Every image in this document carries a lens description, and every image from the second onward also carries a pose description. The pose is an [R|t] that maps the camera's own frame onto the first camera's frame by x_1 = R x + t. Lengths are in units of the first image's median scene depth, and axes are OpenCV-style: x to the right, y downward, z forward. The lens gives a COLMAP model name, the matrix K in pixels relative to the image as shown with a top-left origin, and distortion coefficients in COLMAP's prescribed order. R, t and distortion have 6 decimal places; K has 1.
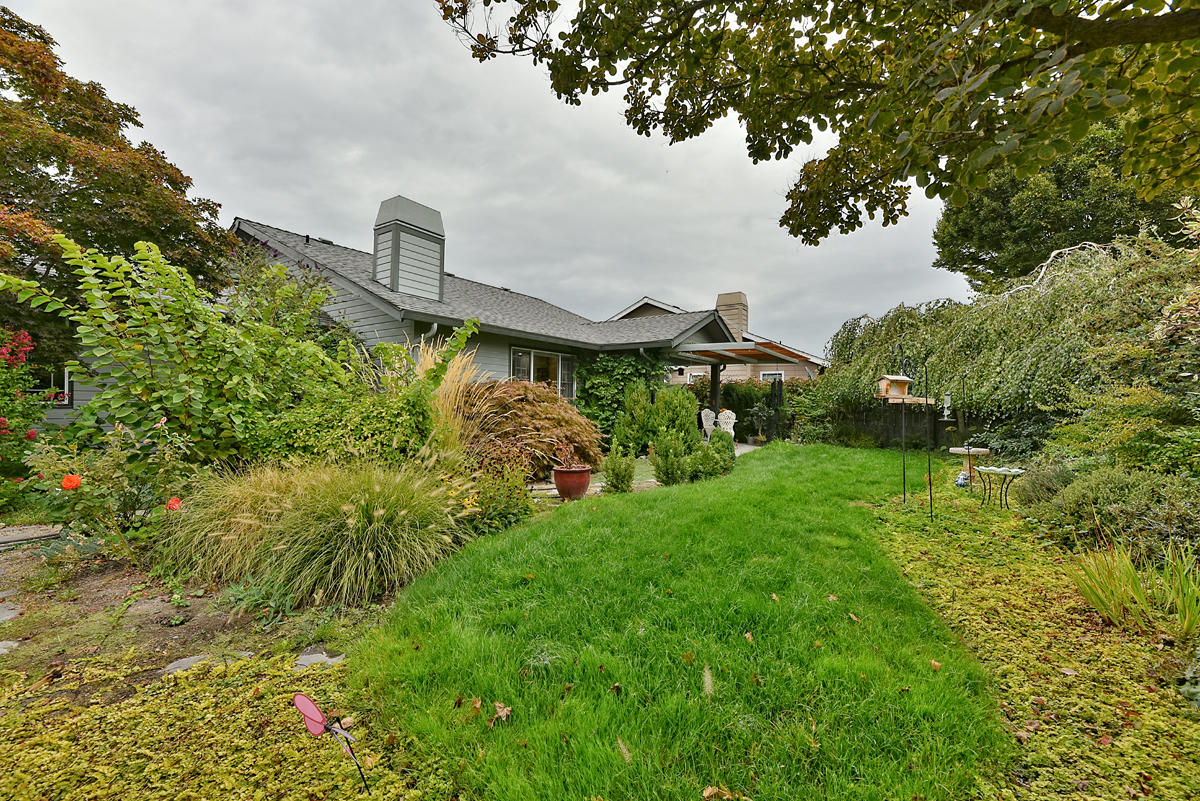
lens RADIAL K [[483.4, 0, 602.0], [0, 483.4, 403.6], [0, 0, 1]] dist [-0.001007, -0.003114]
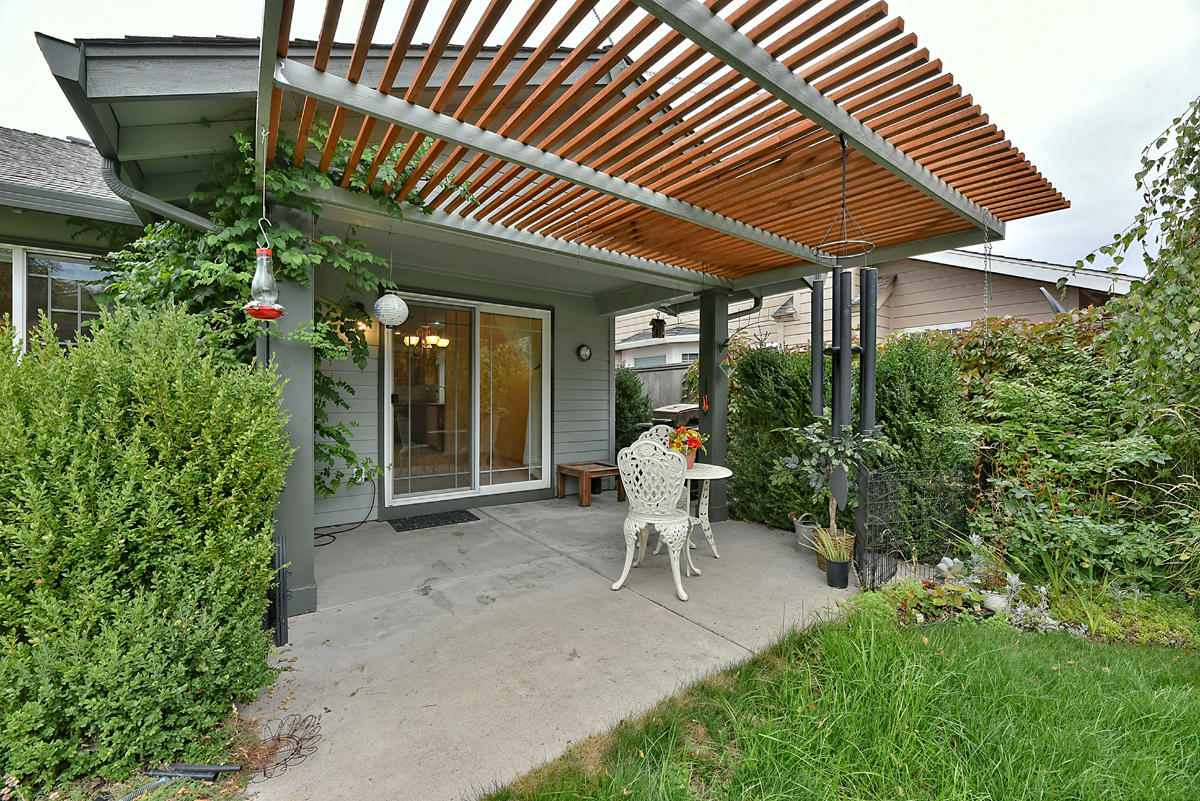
lens RADIAL K [[483.4, 0, 599.7], [0, 483.4, 399.8], [0, 0, 1]] dist [-0.001007, -0.003114]
pose [[0.945671, -0.006689, -0.325055, 0.746710], [0.005089, 0.999970, -0.005773, -0.010512], [0.325084, 0.003806, 0.945677, 1.805710]]
